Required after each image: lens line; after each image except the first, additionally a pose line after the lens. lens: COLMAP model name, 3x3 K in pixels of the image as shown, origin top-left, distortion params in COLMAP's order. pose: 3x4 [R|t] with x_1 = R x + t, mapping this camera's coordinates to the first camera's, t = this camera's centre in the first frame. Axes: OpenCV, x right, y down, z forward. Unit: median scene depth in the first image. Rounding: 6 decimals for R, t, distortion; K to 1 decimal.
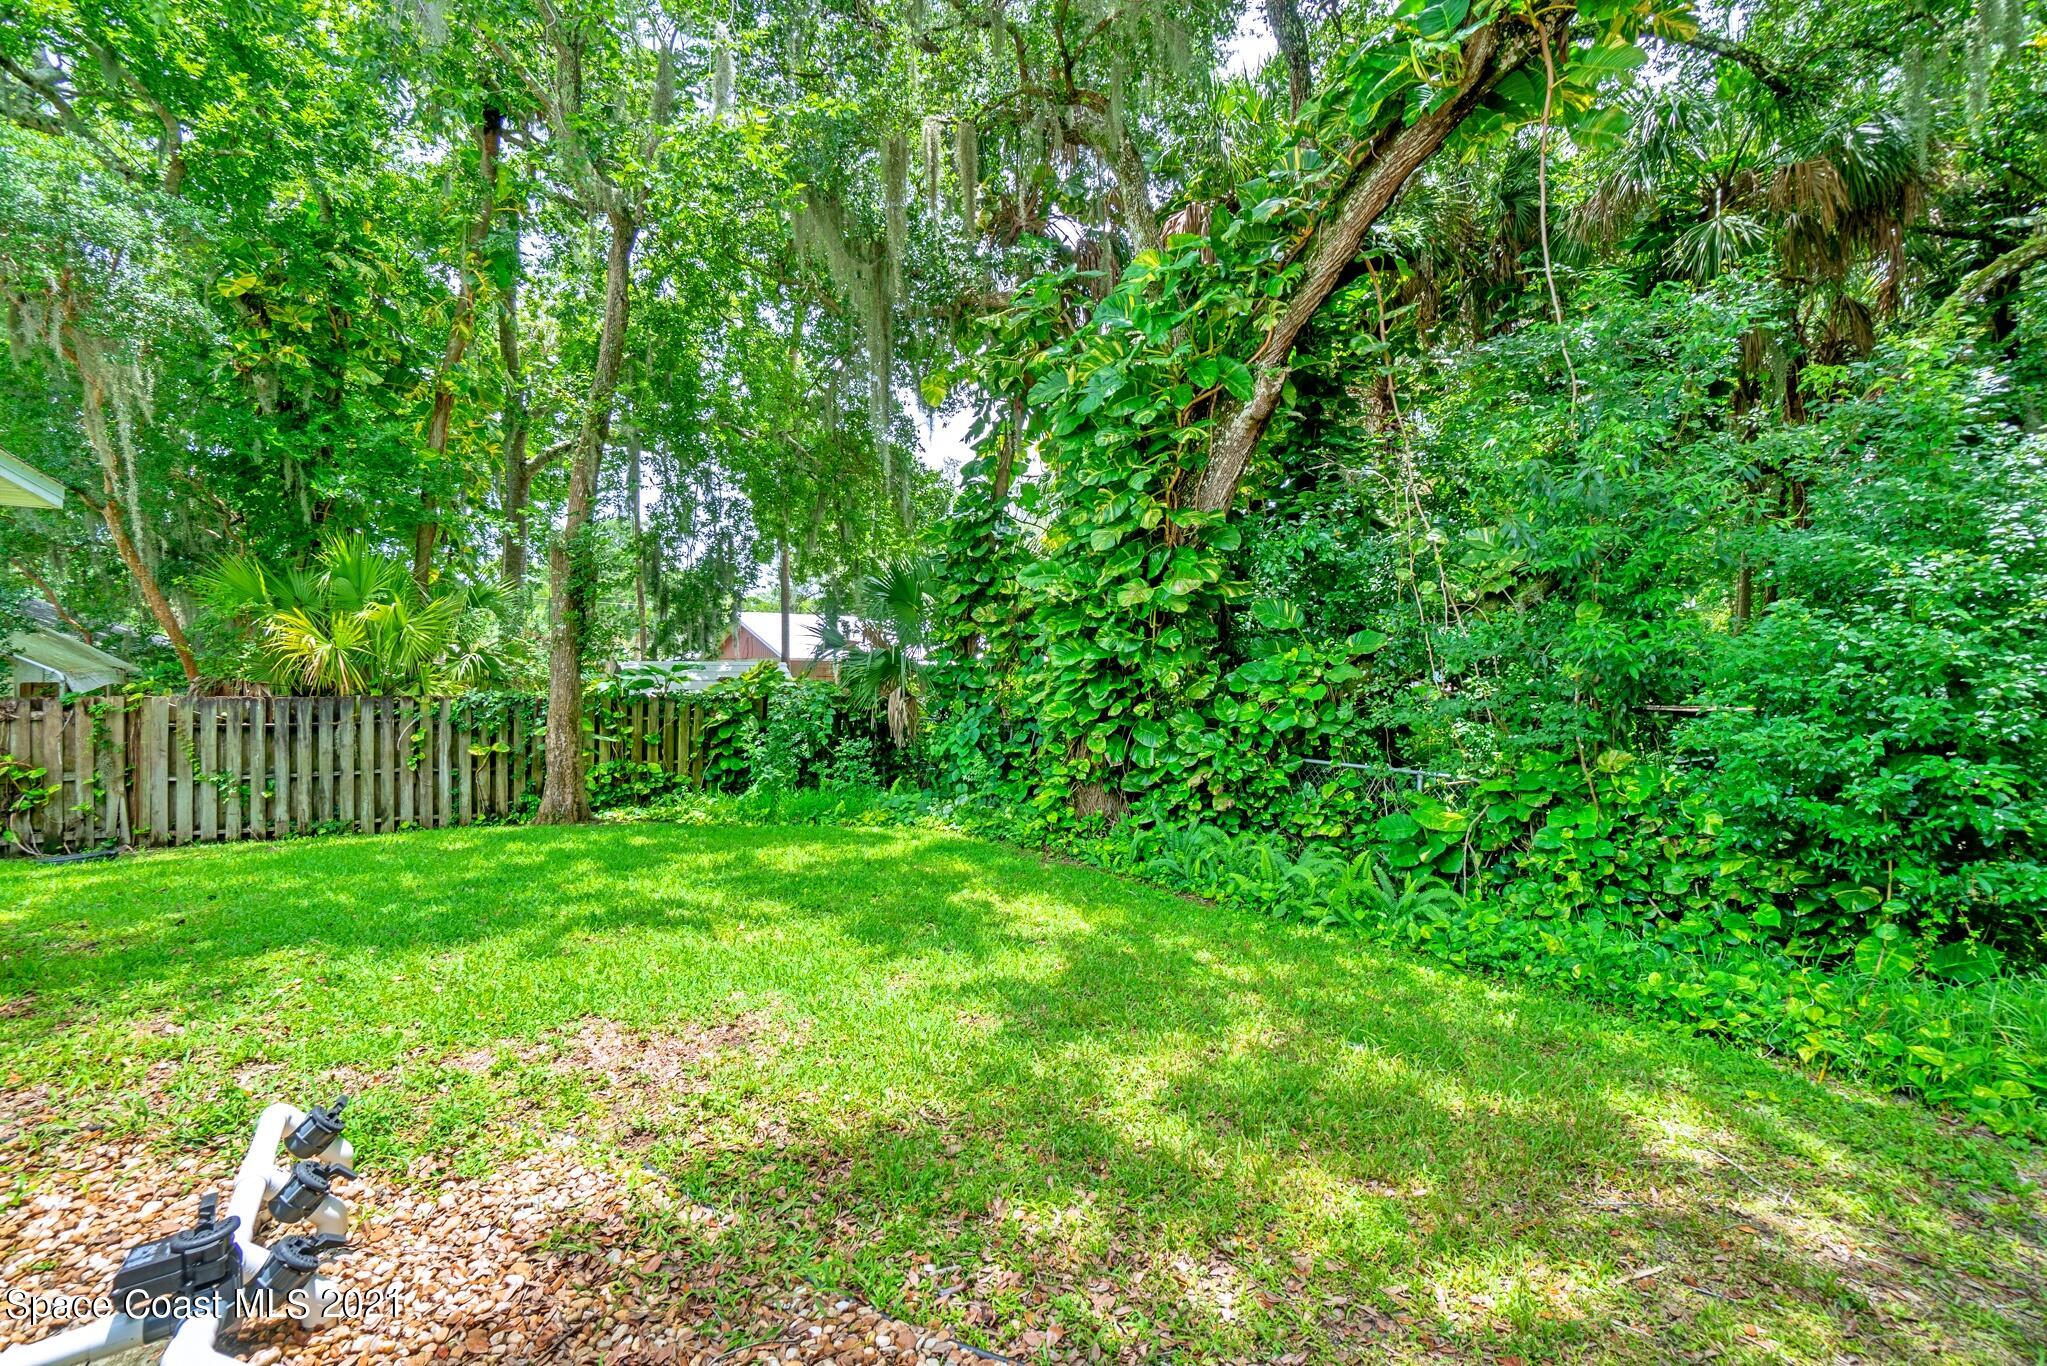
lens RADIAL K [[923.0, 0, 1023.5], [0, 923.0, 683.0], [0, 0, 1]] dist [-0.040000, -0.000019]
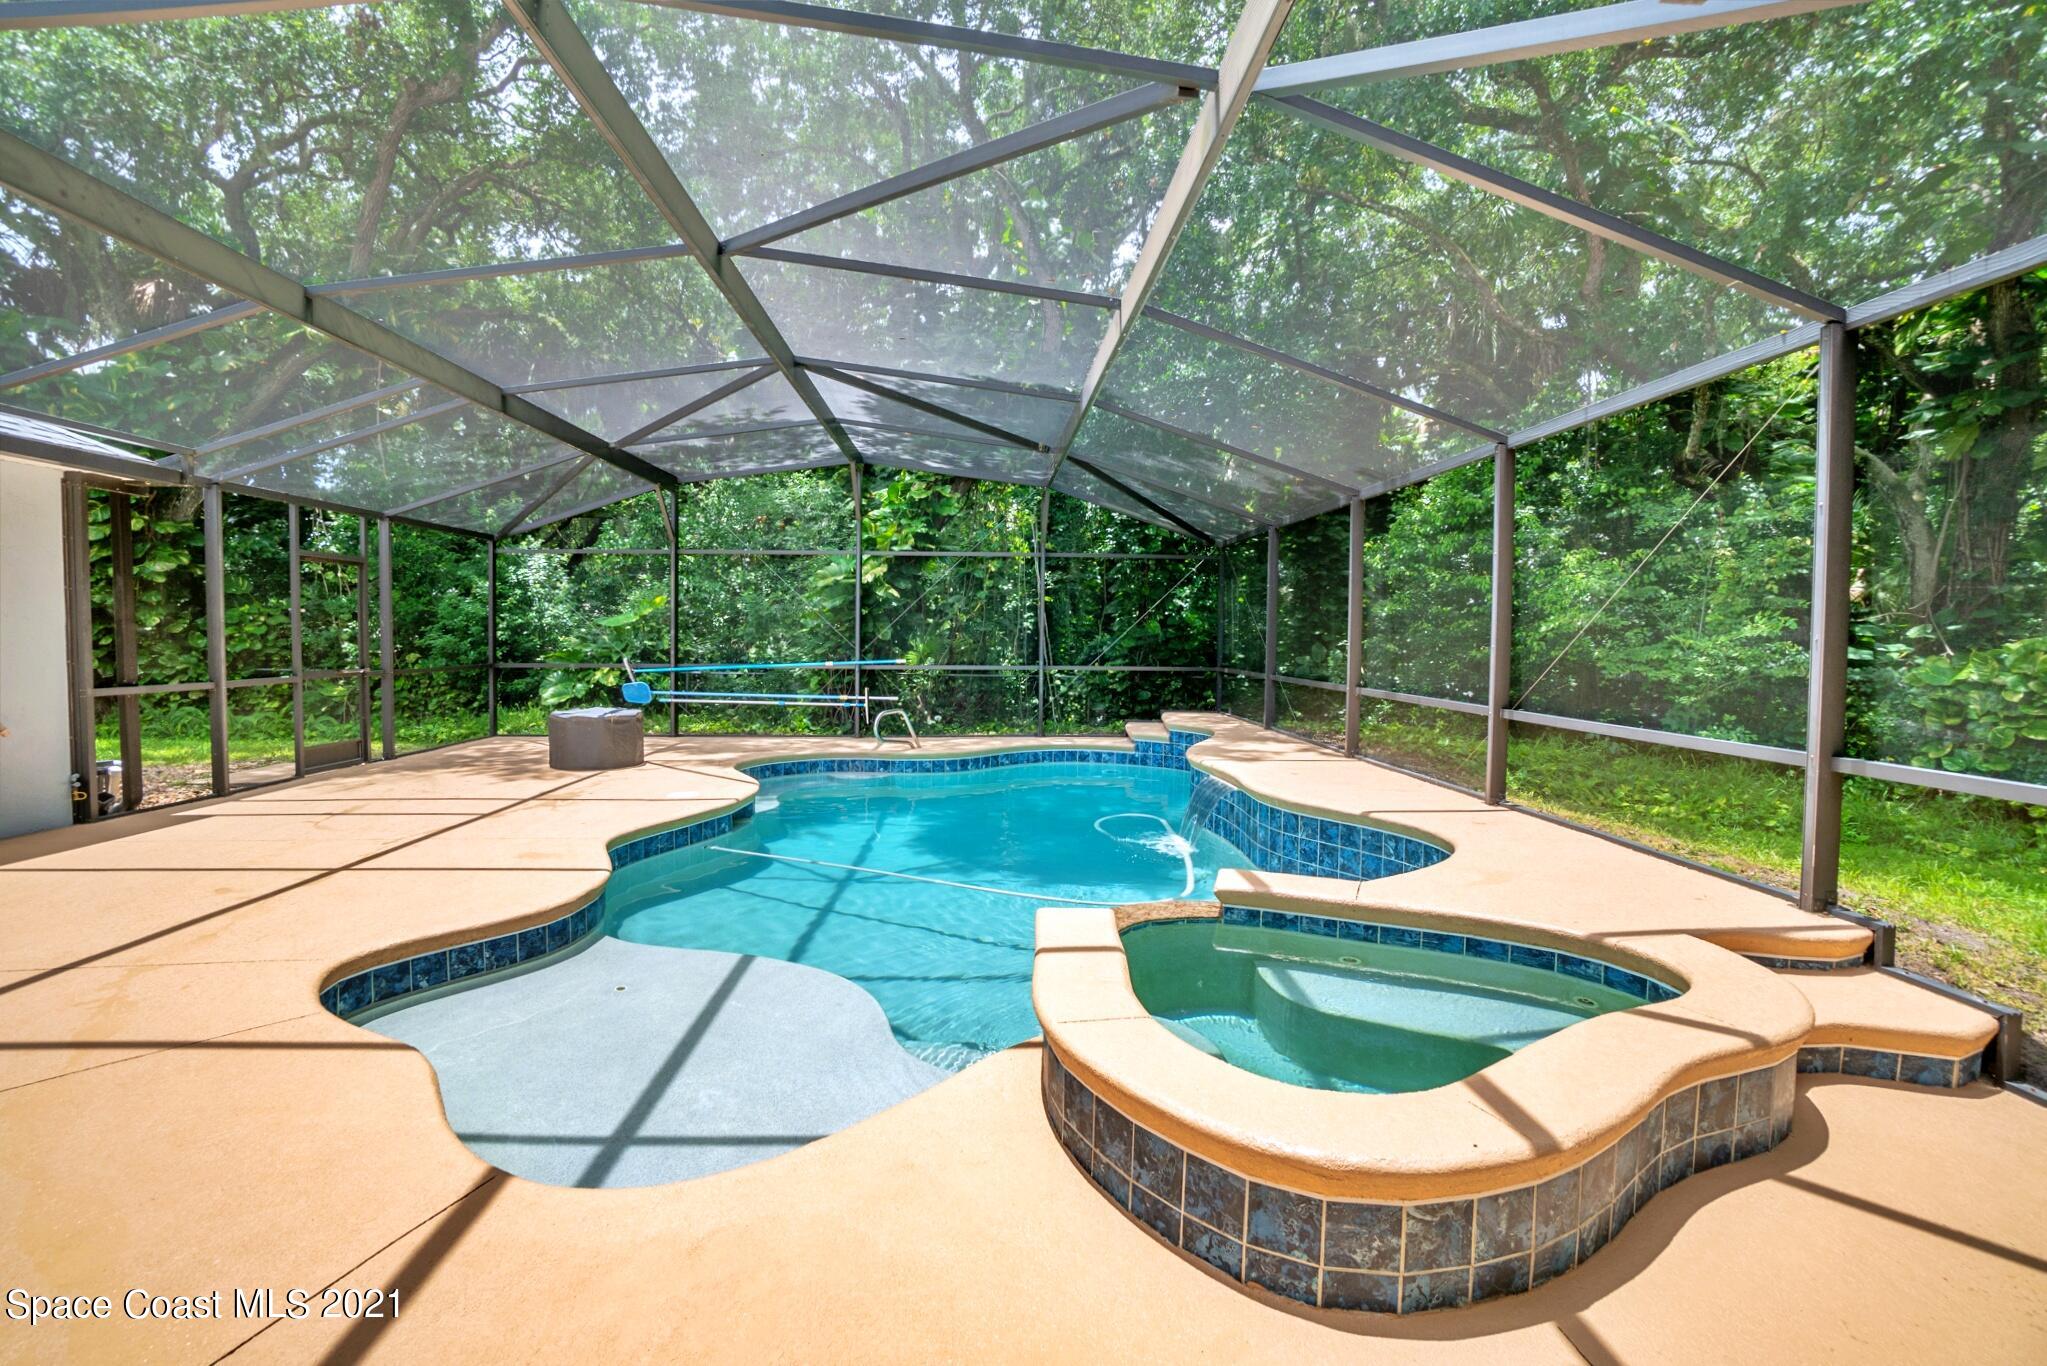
lens RADIAL K [[920.5, 0, 1023.2], [0, 920.5, 665.6], [0, 0, 1]] dist [-0.072520, 0.028601]
pose [[0.564362, -0.027307, 0.825076, -0.260197], [0.001669, 0.999488, 0.031937, 0.026091], [-0.825526, -0.016647, 0.564119, -1.159977]]
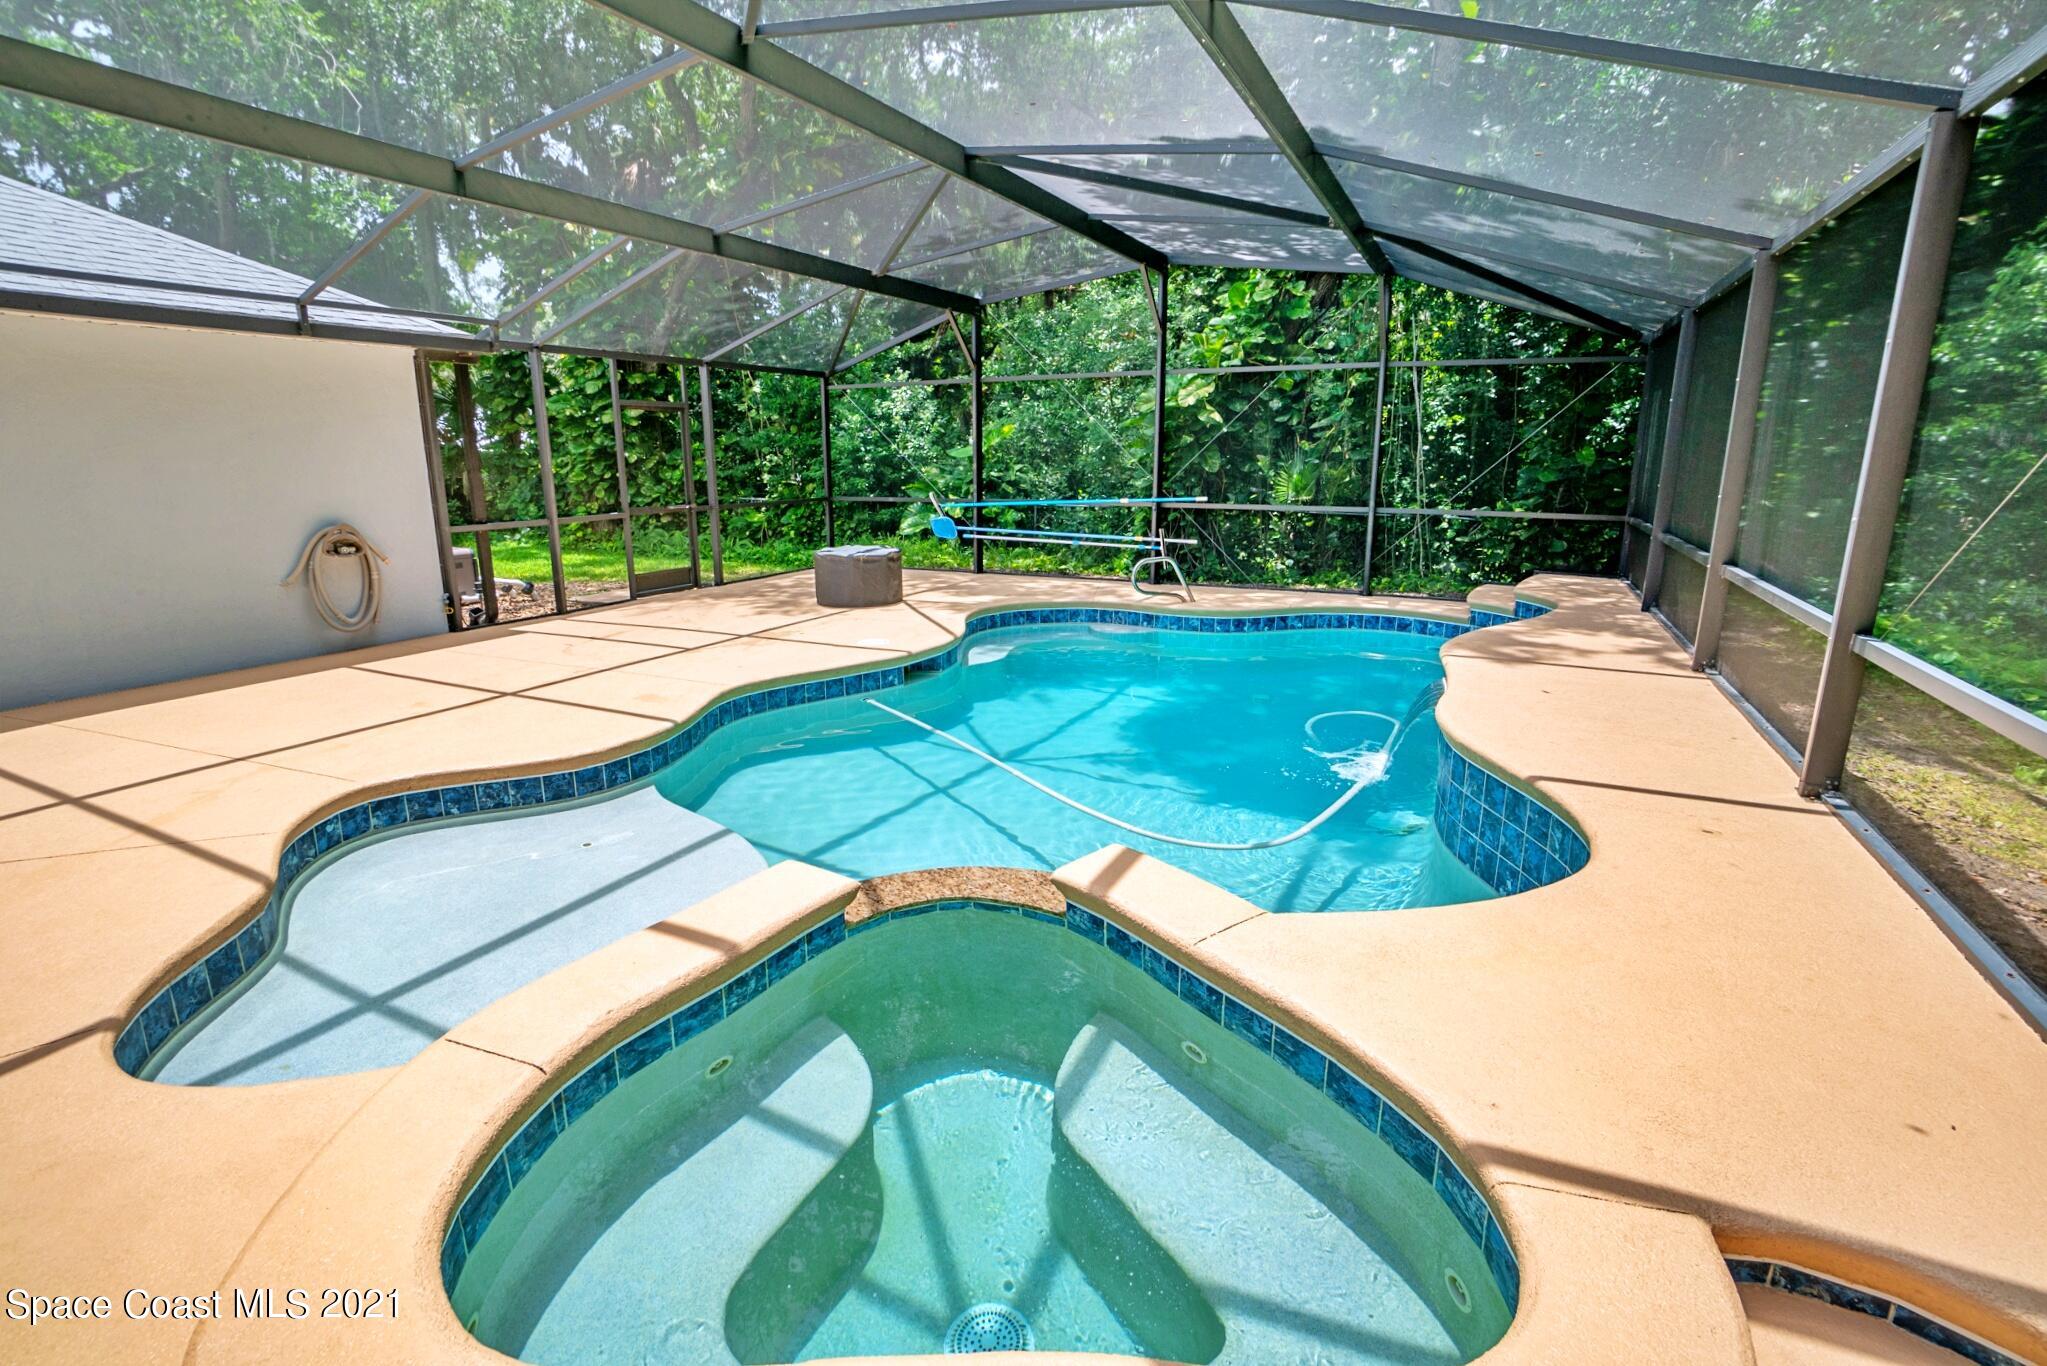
lens RADIAL K [[951.6, 0, 1025.6], [0, 951.6, 667.0], [0, 0, 1]] dist [-0.068530, 0.027587]
pose [[0.898961, -0.104190, 0.425457, 0.007912], [0.011582, 0.976613, 0.214691, 0.009882], [-0.437876, -0.188071, 0.879144, -1.253167]]
